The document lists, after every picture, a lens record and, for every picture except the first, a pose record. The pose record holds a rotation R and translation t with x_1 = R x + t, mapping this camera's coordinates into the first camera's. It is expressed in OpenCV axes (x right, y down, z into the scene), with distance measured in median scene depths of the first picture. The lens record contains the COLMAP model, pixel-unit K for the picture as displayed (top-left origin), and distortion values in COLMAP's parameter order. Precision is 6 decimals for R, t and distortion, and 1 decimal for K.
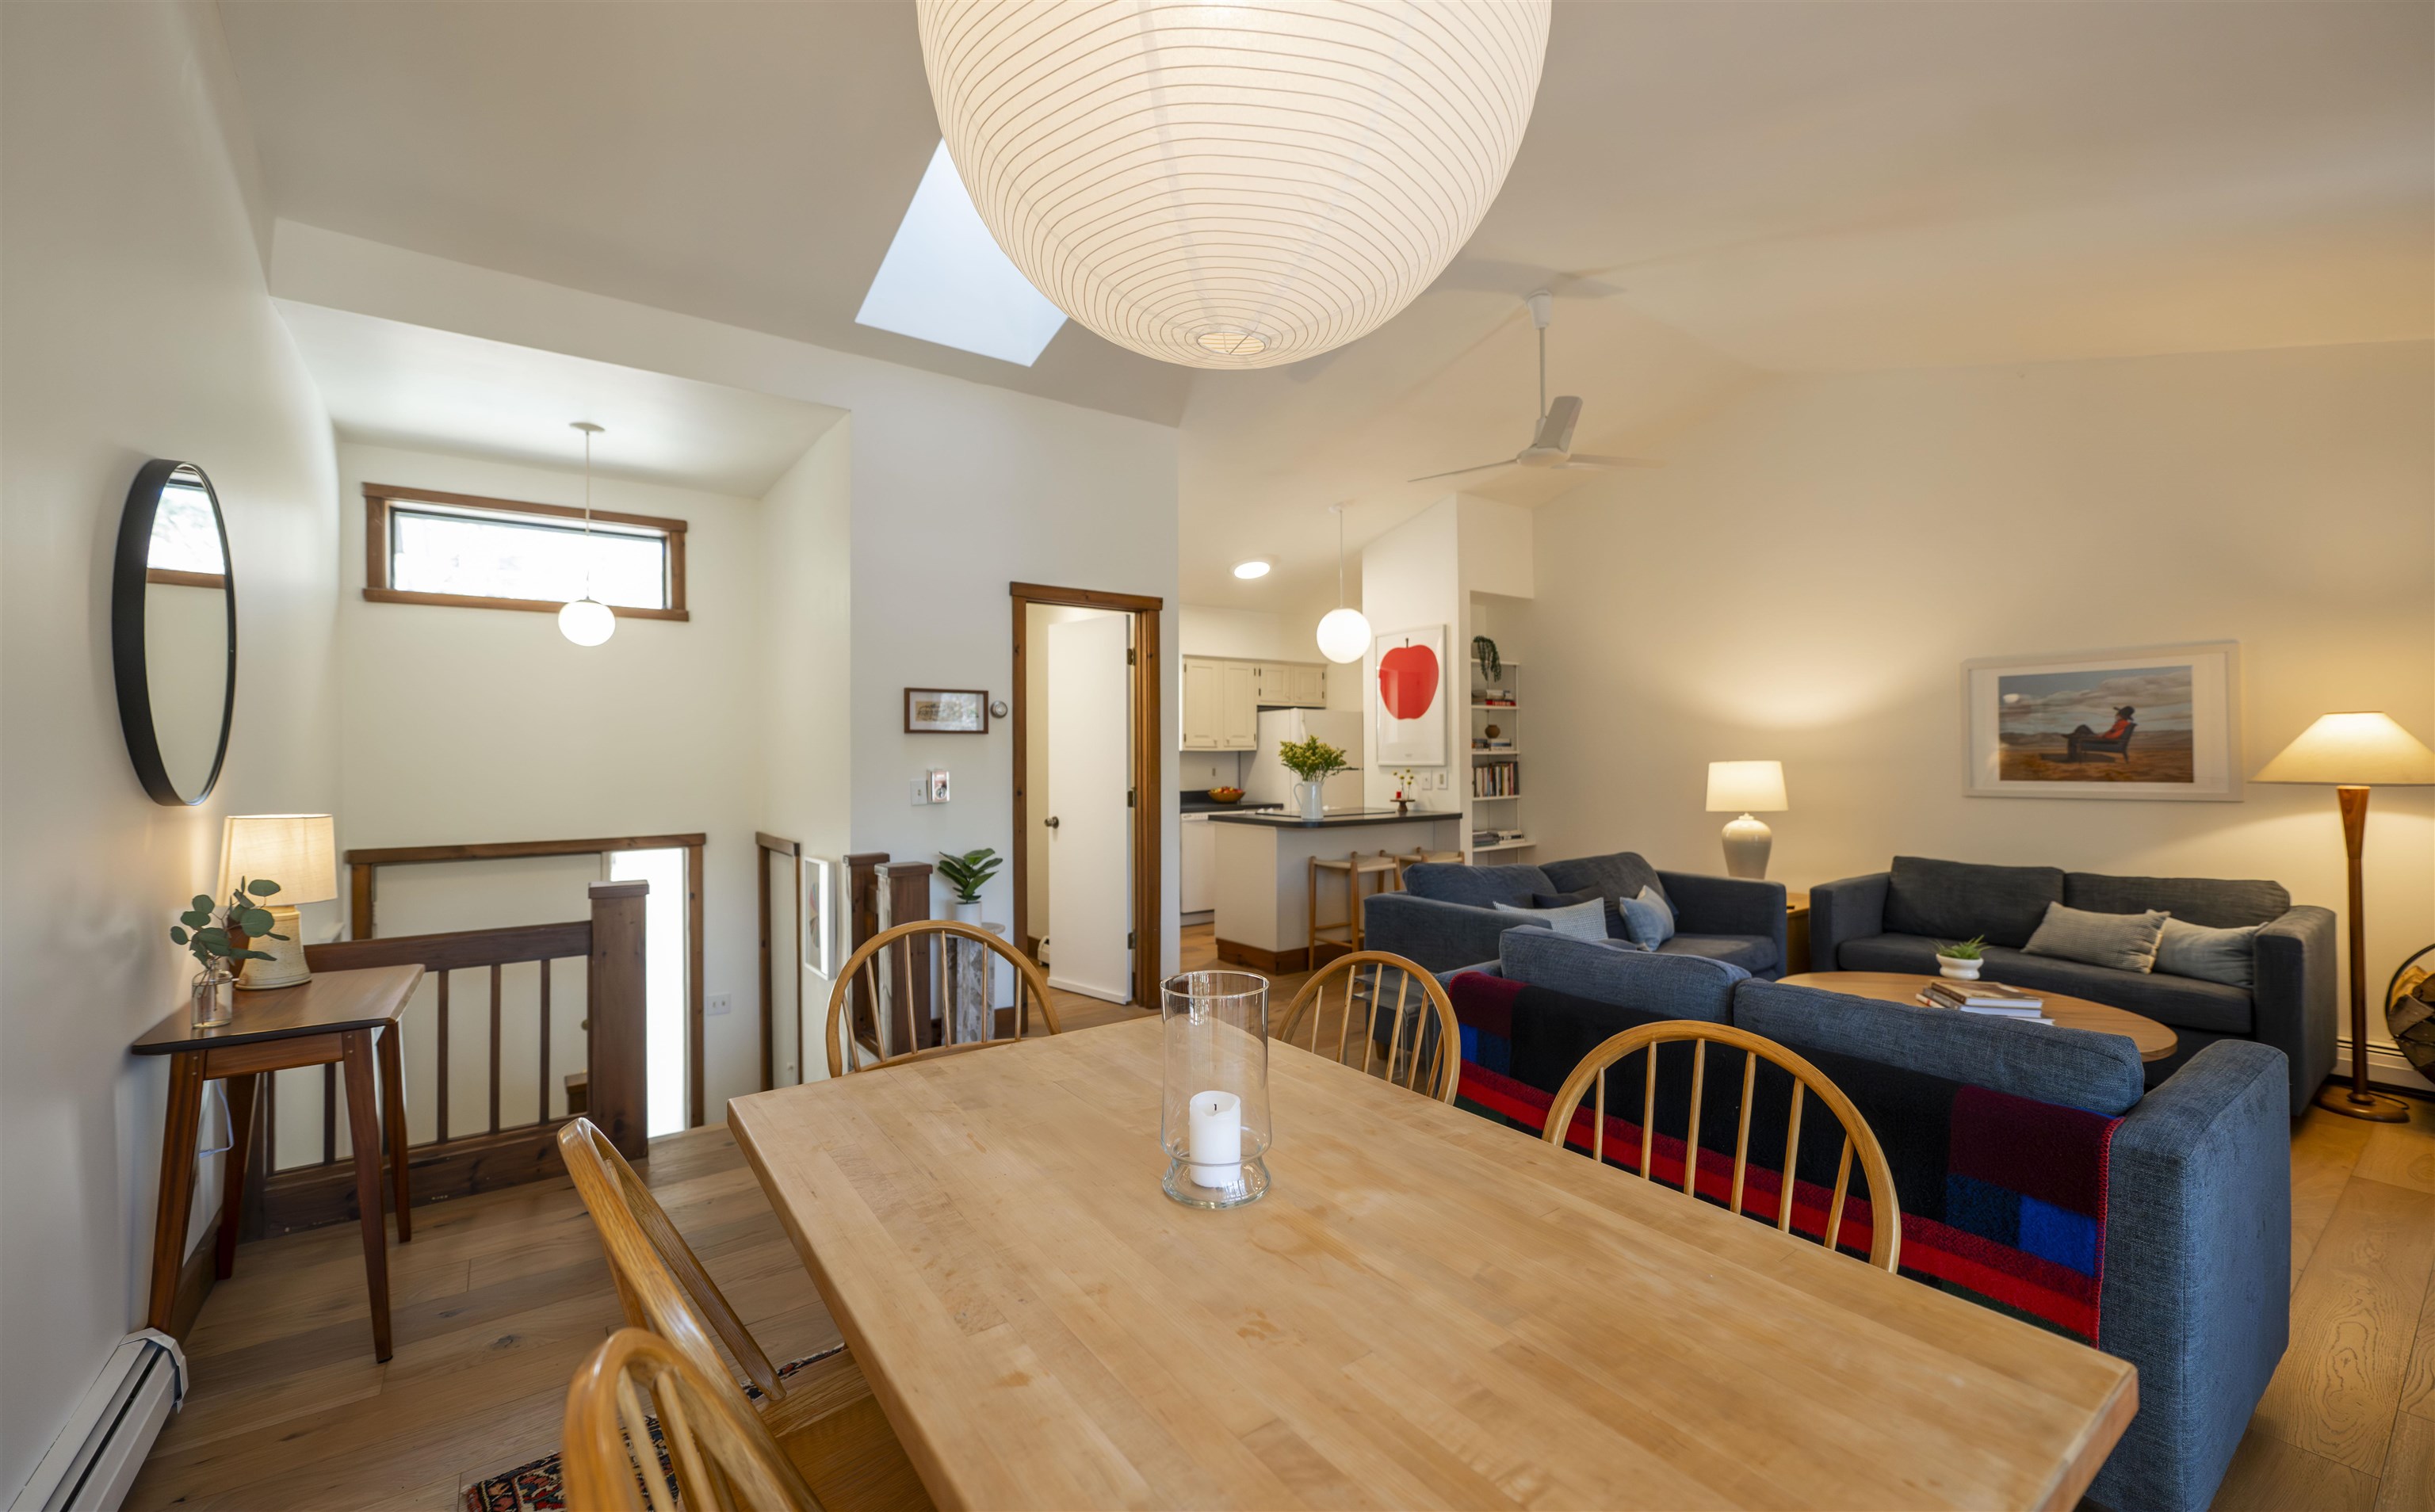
lens RADIAL K [[990.6, 0, 1213.2], [0, 990.6, 725.7], [0, 0, 1]] dist [0.001077, 0.000204]
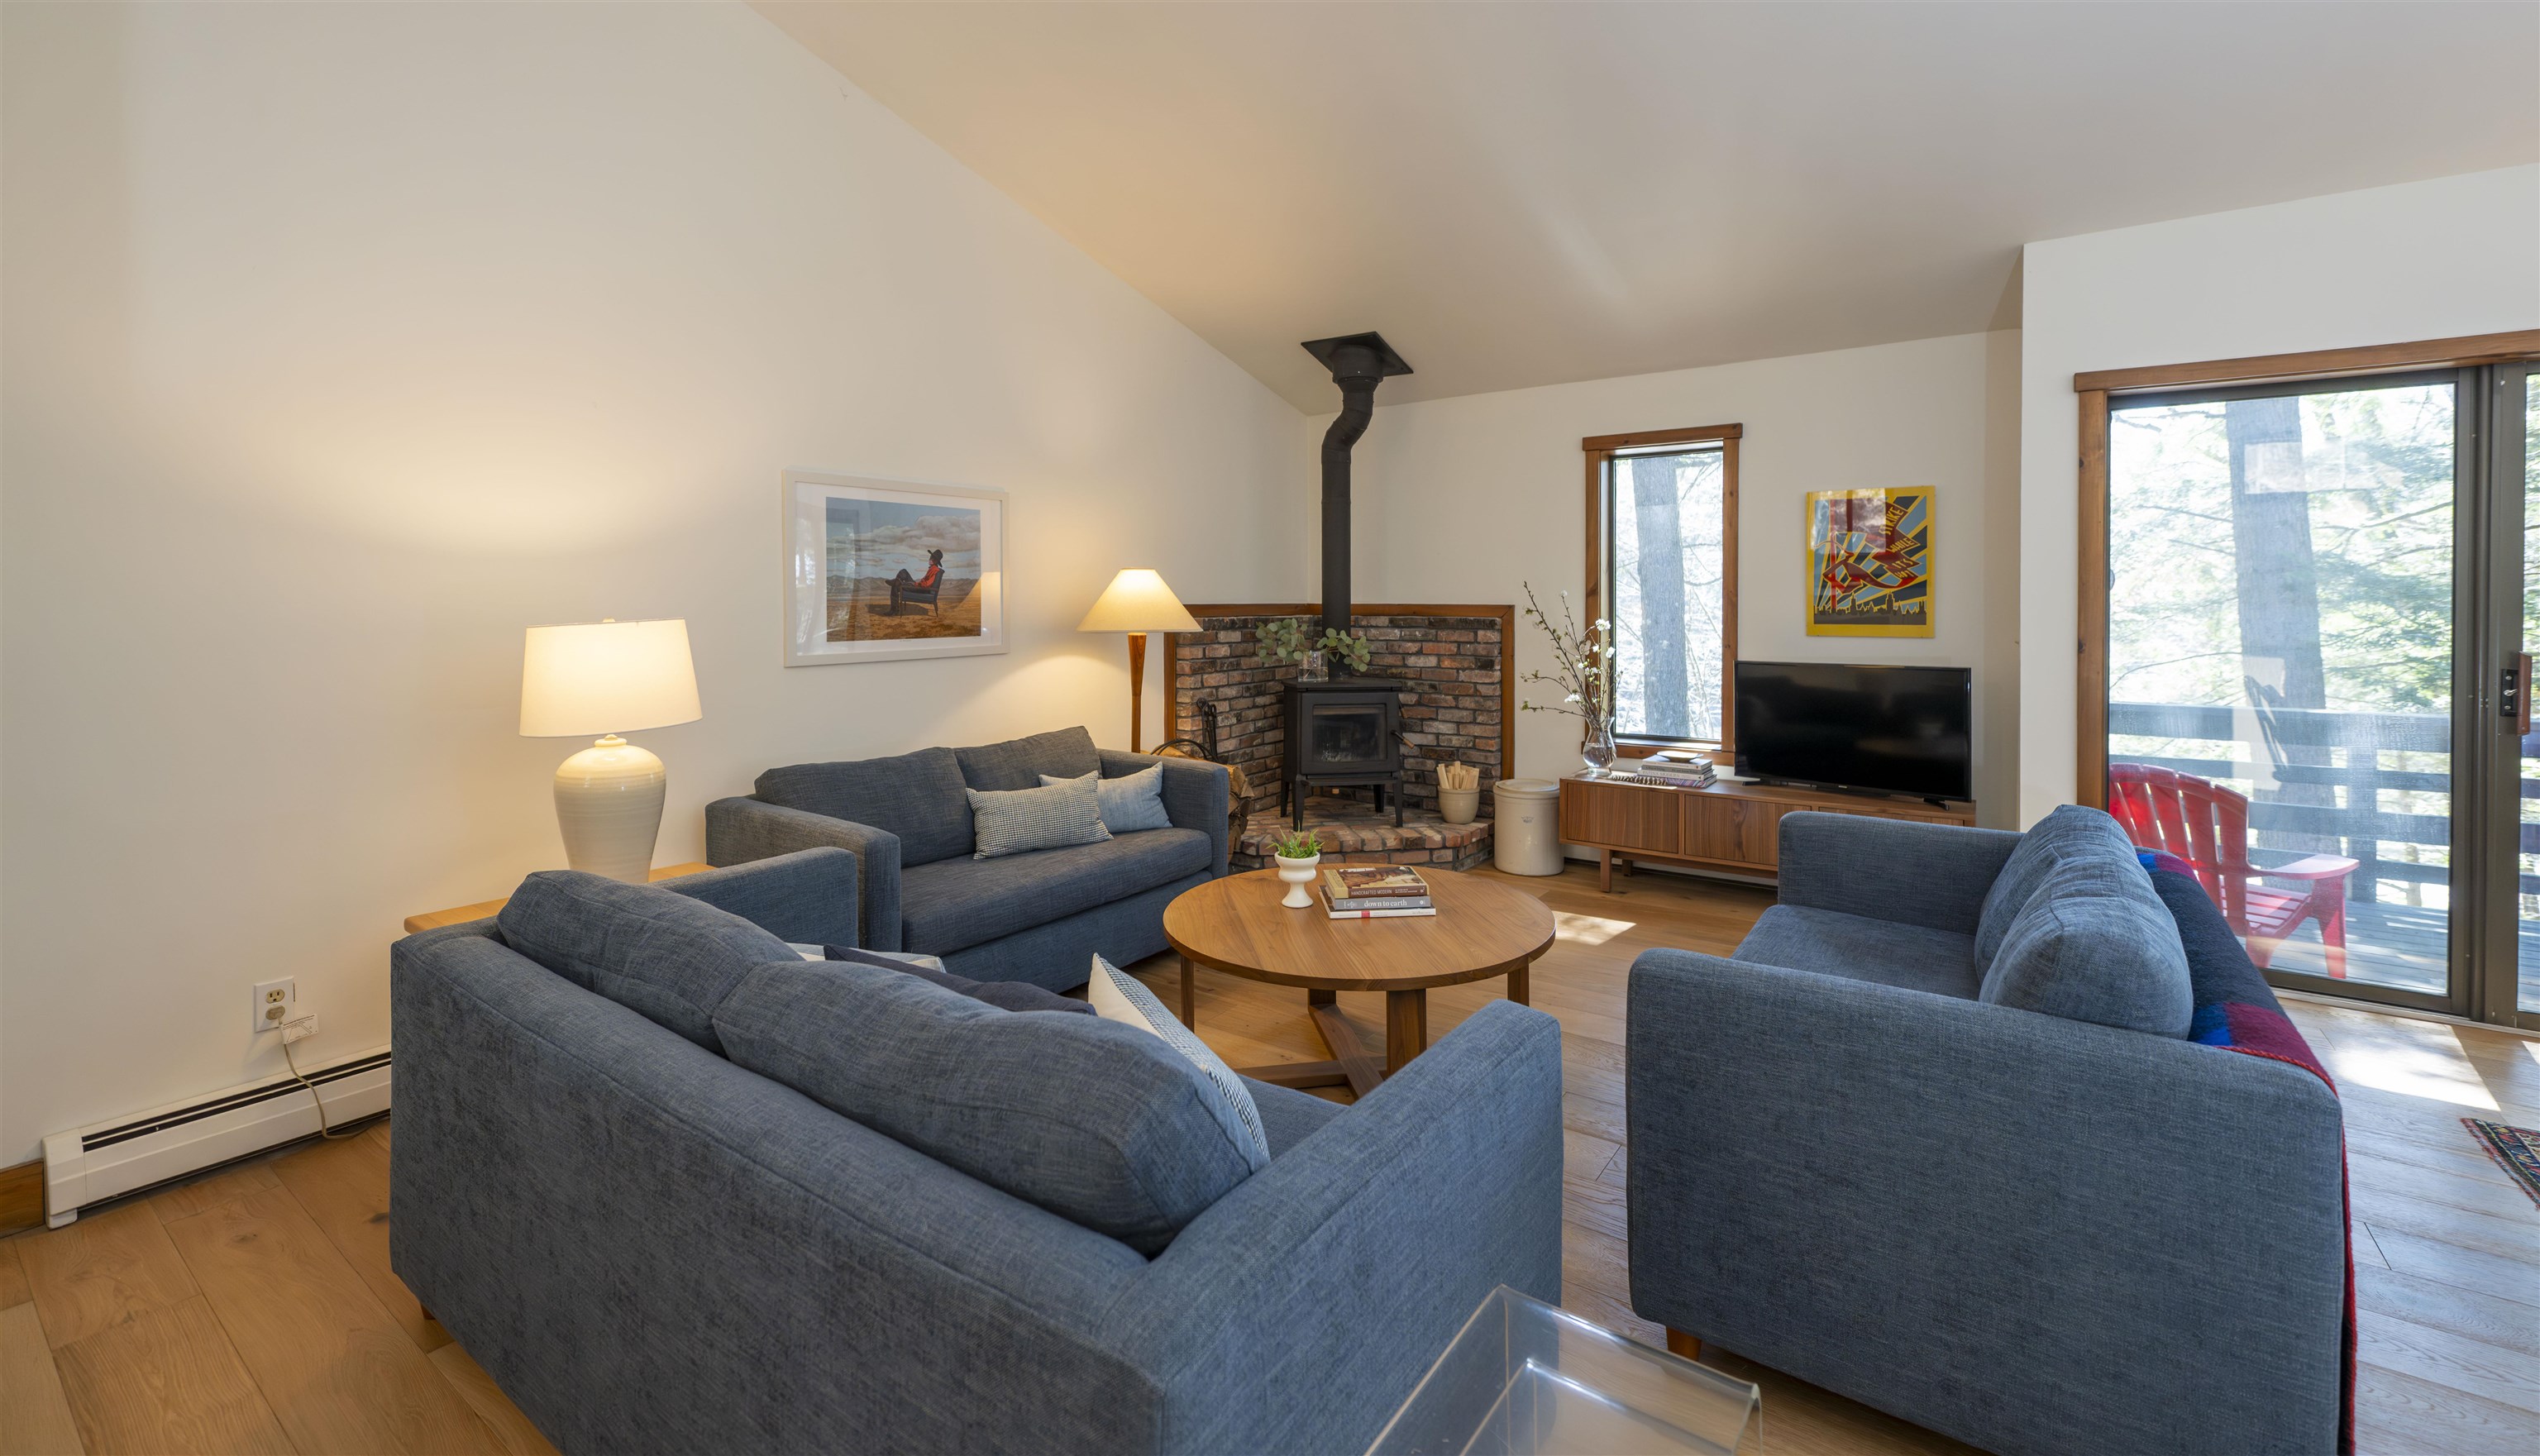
lens RADIAL K [[1044.6, 0, 1270.5], [0, 1044.6, 610.2], [0, 0, 1]] dist [-0.000811, -0.000279]
pose [[-0.325597, -0.000959, 0.945508, -0.029479], [-0.021020, 0.999760, -0.006224, 0.032787], [-0.945275, -0.021902, -0.325539, 1.033275]]
